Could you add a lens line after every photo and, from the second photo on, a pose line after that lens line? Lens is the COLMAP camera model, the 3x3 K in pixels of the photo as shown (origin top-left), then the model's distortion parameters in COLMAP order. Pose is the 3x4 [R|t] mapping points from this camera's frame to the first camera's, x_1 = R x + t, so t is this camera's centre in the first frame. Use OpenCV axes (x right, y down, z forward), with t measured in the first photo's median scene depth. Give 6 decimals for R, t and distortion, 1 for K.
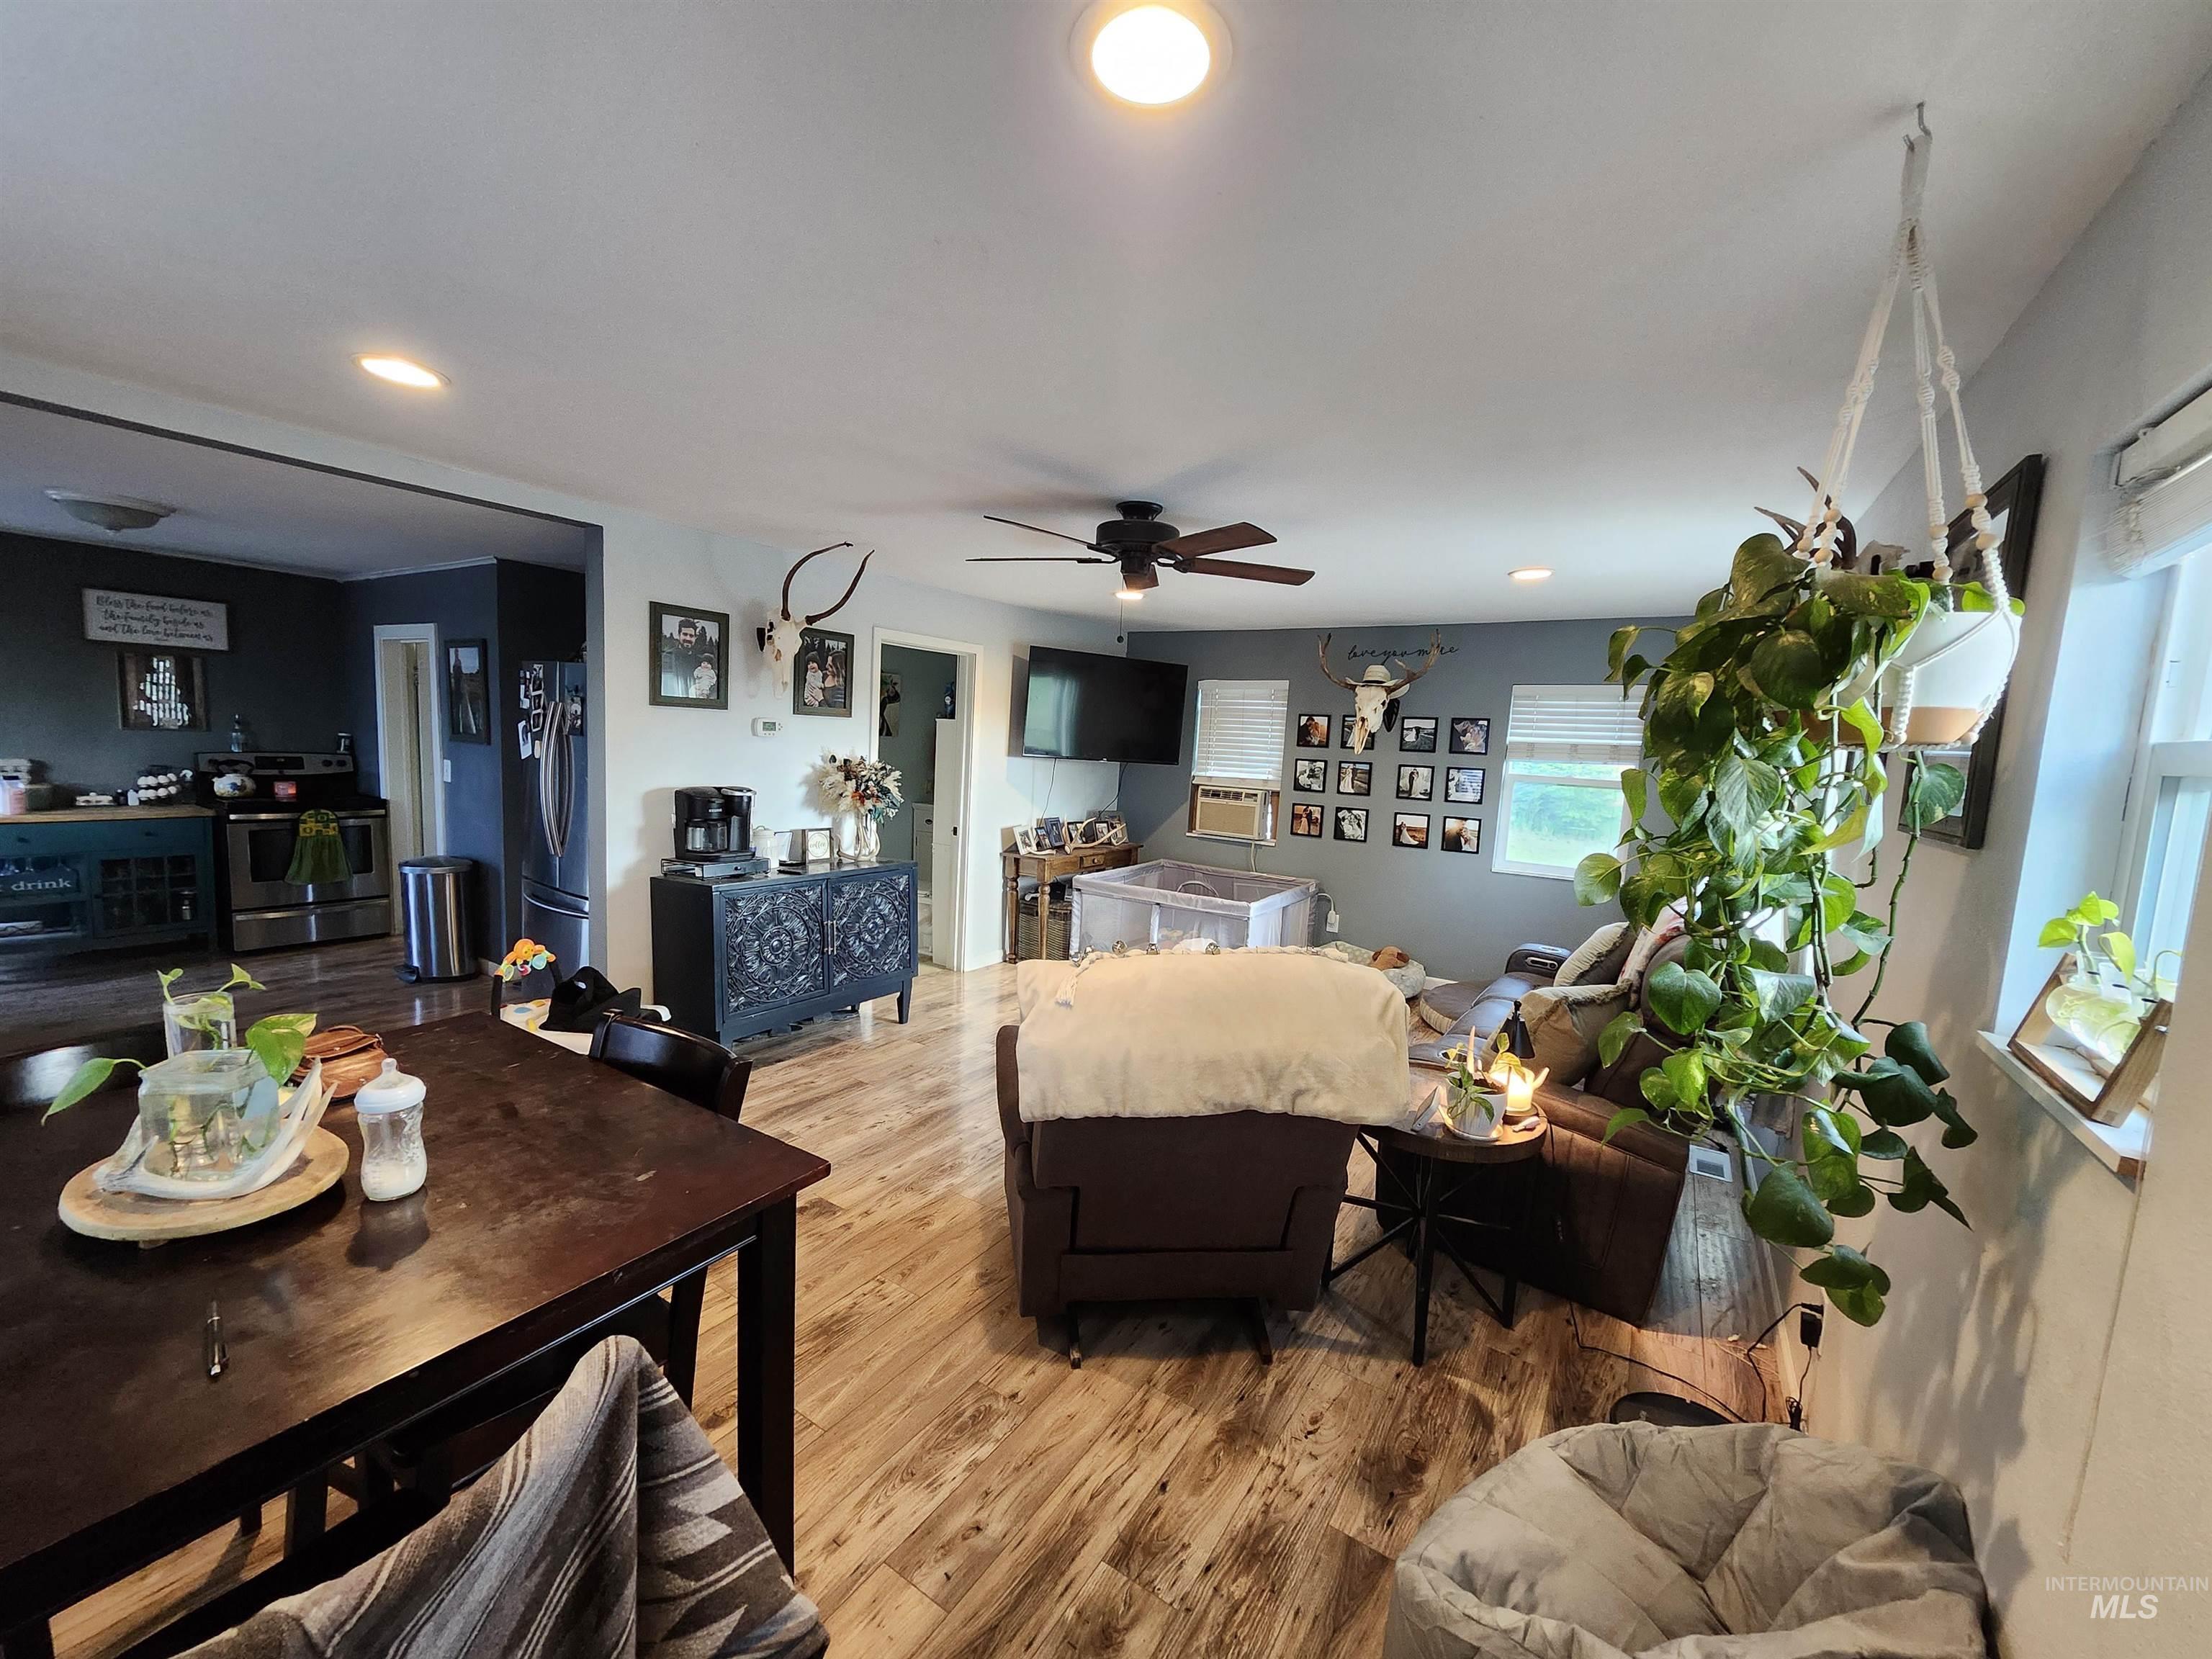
lens RADIAL K [[873.8, 0, 1119.8], [0, 873.8, 834.3], [0, 0, 1]] dist [-0.005286, 0.001326]
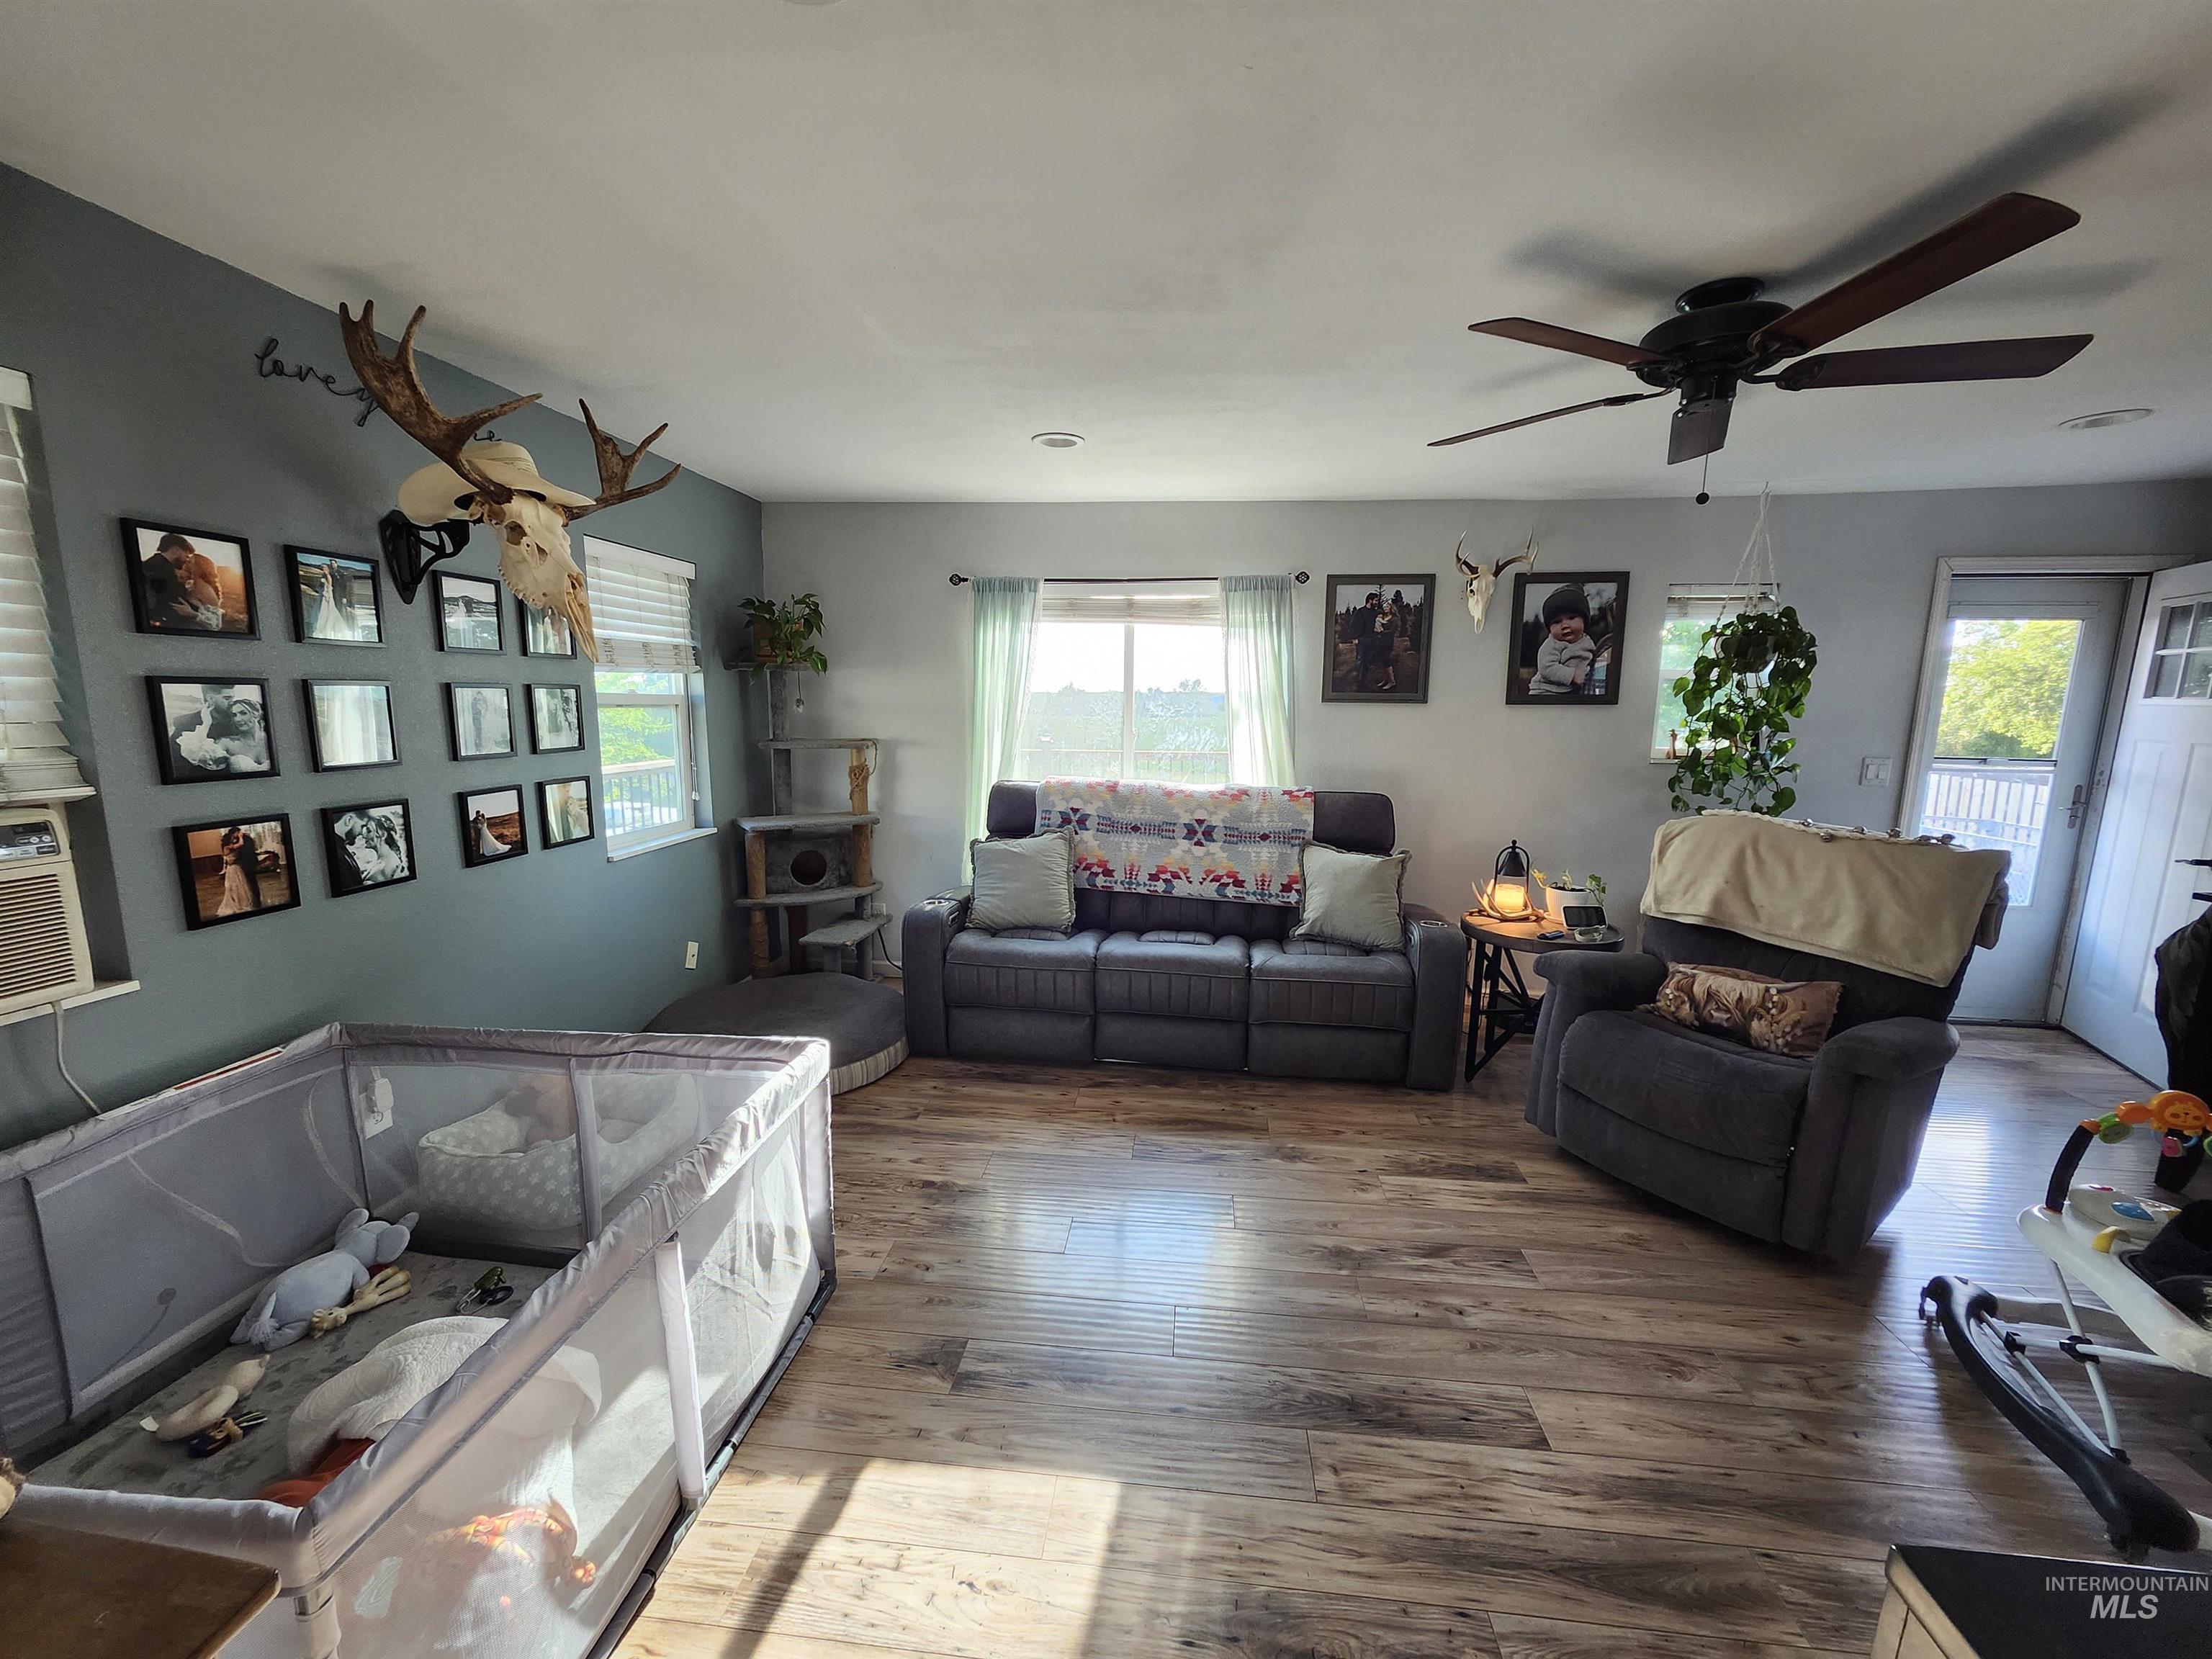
lens RADIAL K [[873.8, 0, 1107.7], [0, 873.8, 834.6], [0, 0, 1]] dist [-0.005286, 0.001326]
pose [[-0.456465, -0.188619, 0.869519, -0.219250], [0.064406, 0.967703, 0.243728, -0.090963], [-0.887407, 0.167255, -0.429574, 0.902482]]
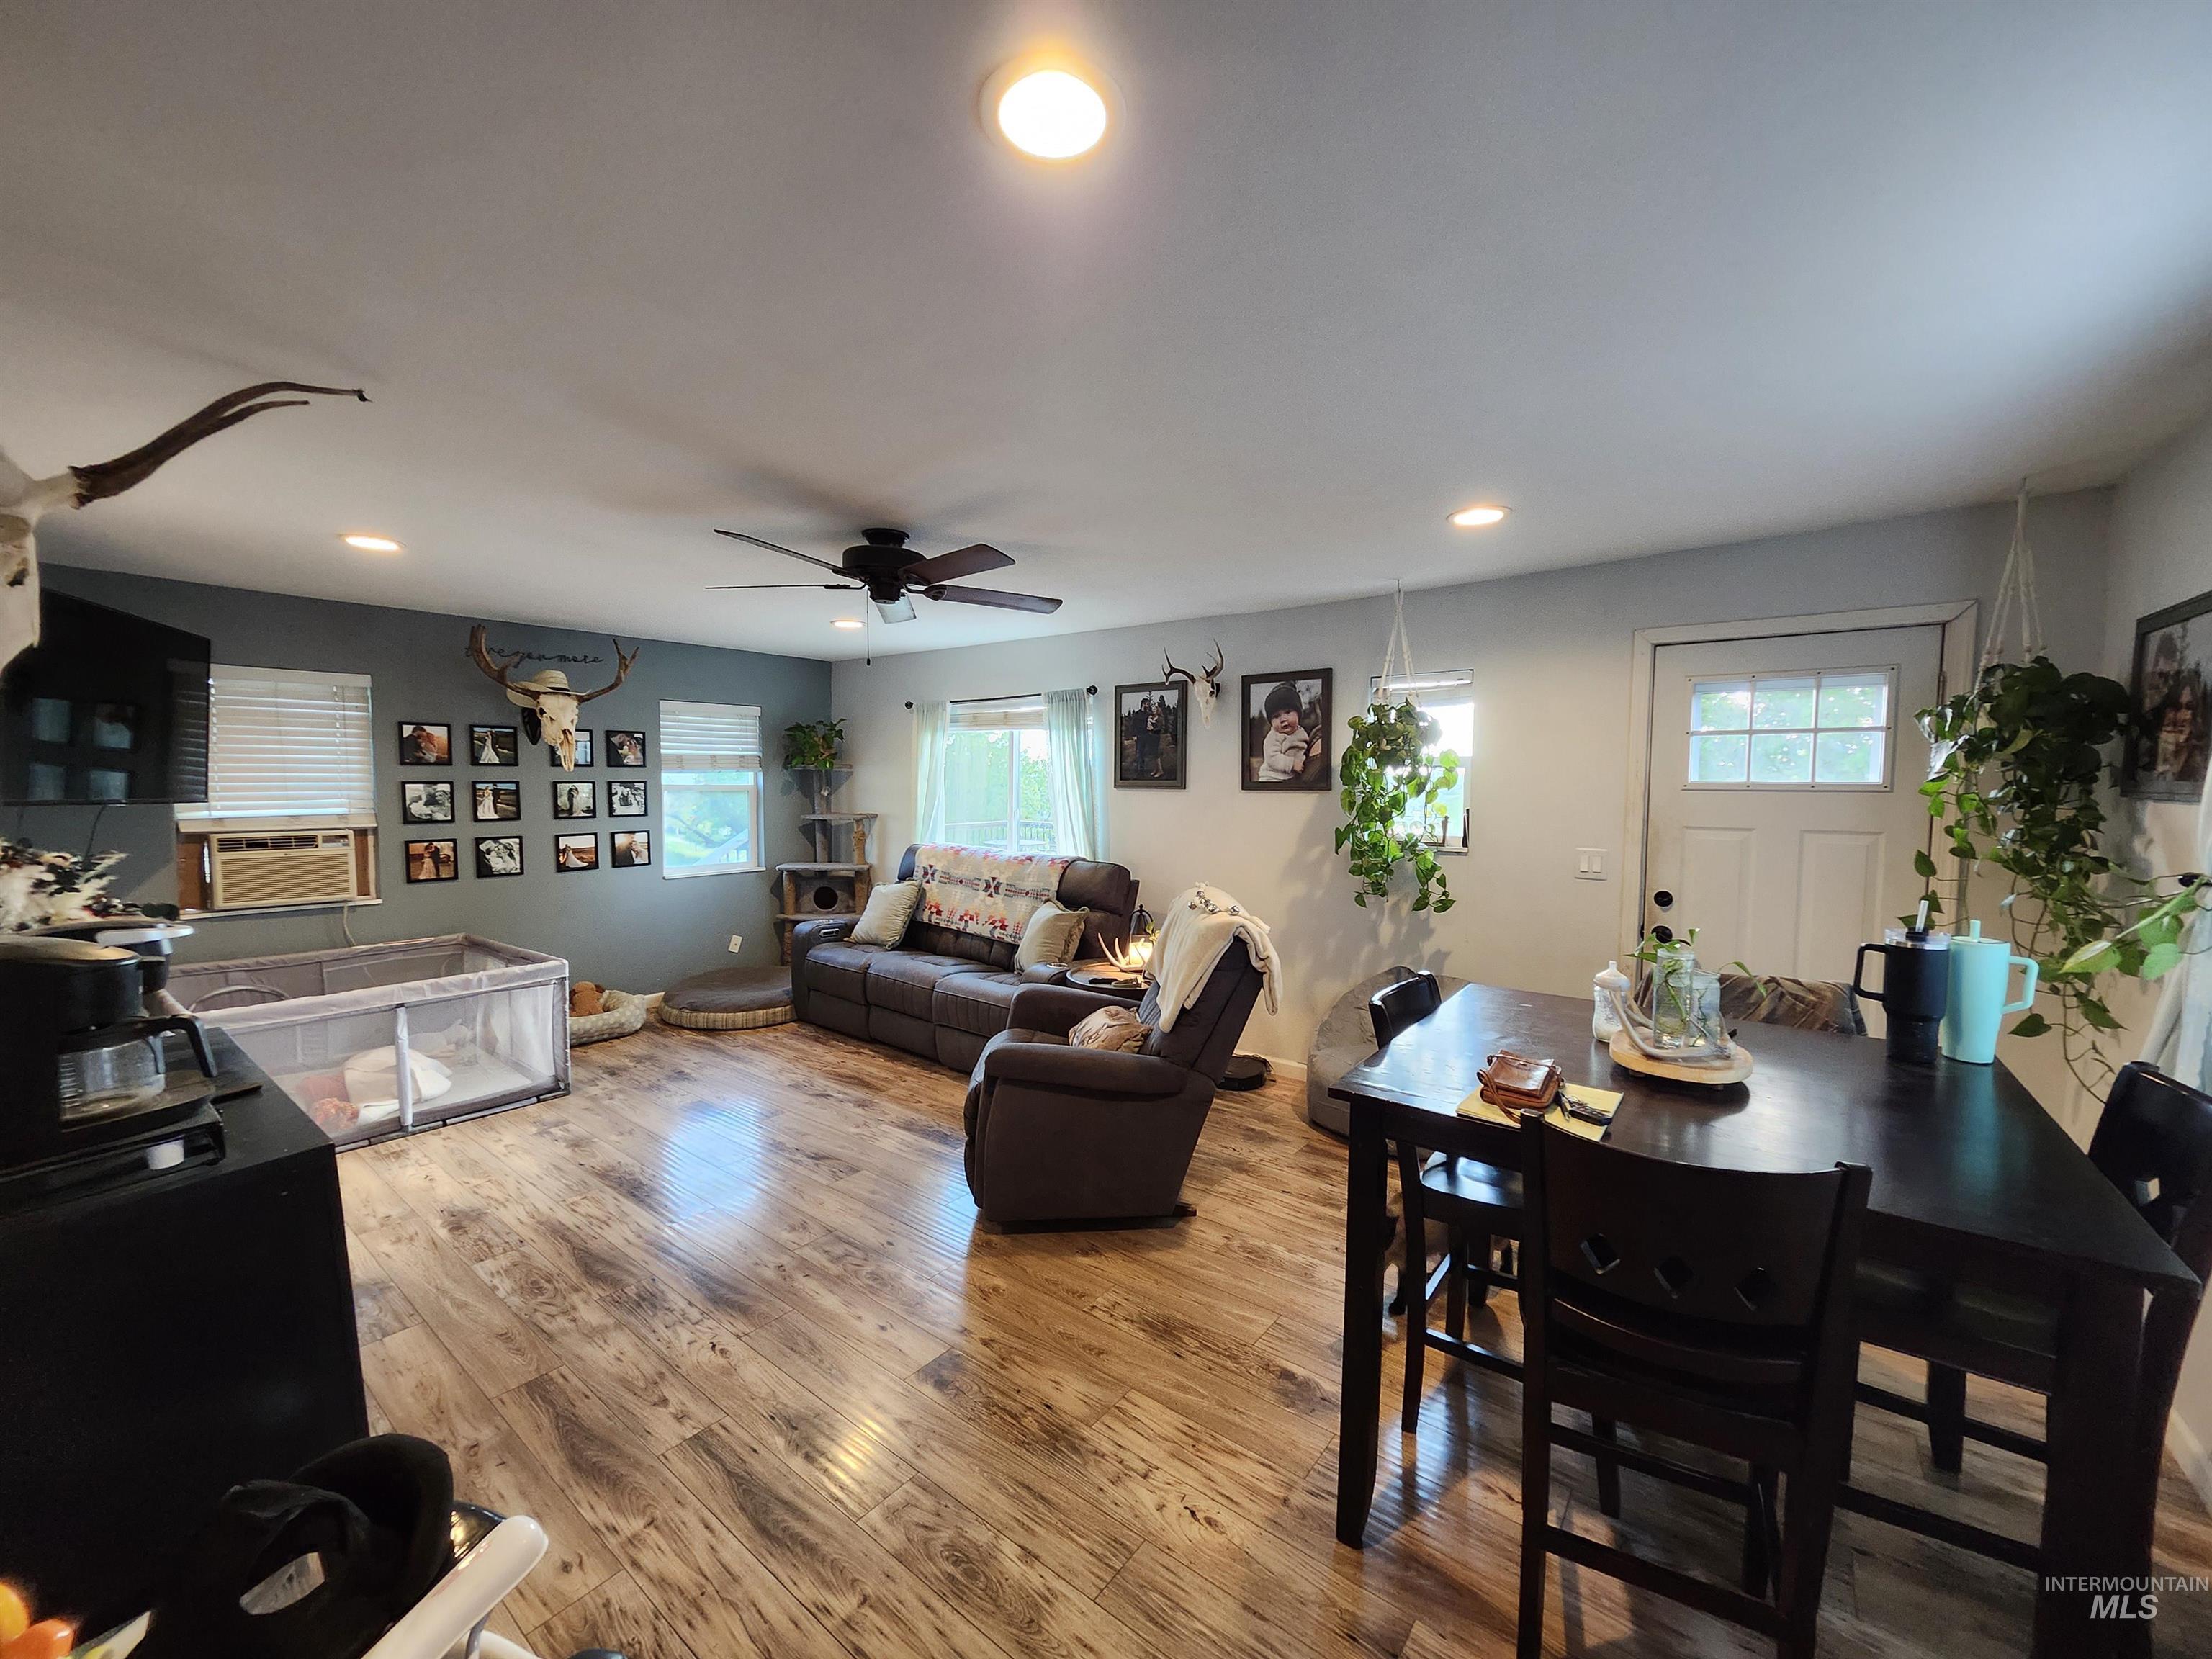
lens RADIAL K [[873.8, 0, 1103.8], [0, 873.8, 833.5], [0, 0, 1]] dist [-0.005286, 0.001326]
pose [[0.079556, -0.109855, 0.990759, -0.522890], [0.109462, 0.988861, 0.100855, -0.055346], [-0.990802, 0.100427, 0.090694, 0.364287]]
